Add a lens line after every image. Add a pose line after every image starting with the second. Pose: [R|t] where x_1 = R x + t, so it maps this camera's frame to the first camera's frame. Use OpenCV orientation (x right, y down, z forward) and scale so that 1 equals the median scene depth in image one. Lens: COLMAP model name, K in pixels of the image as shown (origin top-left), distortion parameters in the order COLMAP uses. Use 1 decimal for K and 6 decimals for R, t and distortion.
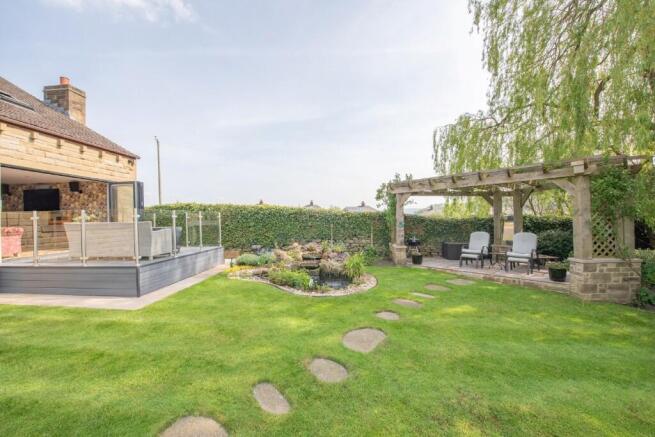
lens RADIAL K [[261.6, 0, 323.3], [0, 261.6, 219.9], [0, 0, 1]] dist [-0.016425, -0.001058]
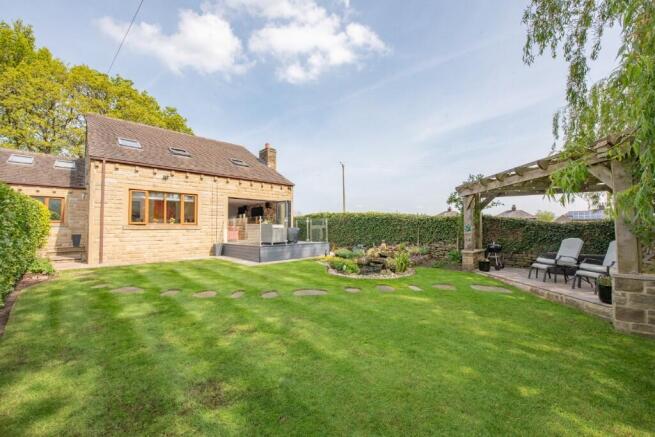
lens RADIAL K [[261.6, 0, 326.3], [0, 261.6, 222.4], [0, 0, 1]] dist [-0.016425, -0.001058]
pose [[0.742985, -0.005283, -0.669287, 0.546580], [-0.011119, 0.999733, -0.020235, 0.021180], [0.669215, 0.022476, 0.742729, -0.062477]]
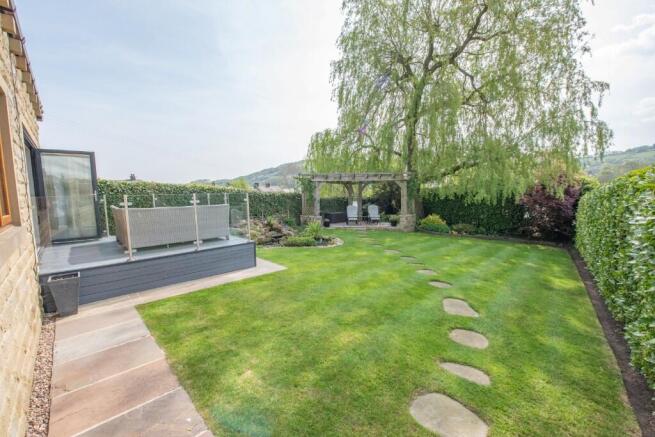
lens RADIAL K [[261.6, 0, 328.3], [0, 261.6, 214.3], [0, 0, 1]] dist [-0.016425, -0.001058]
pose [[0.643927, -0.056632, 0.762988, -0.831226], [0.000502, 0.997288, 0.073600, -0.022078], [-0.765086, -0.047010, 0.642209, -0.022262]]
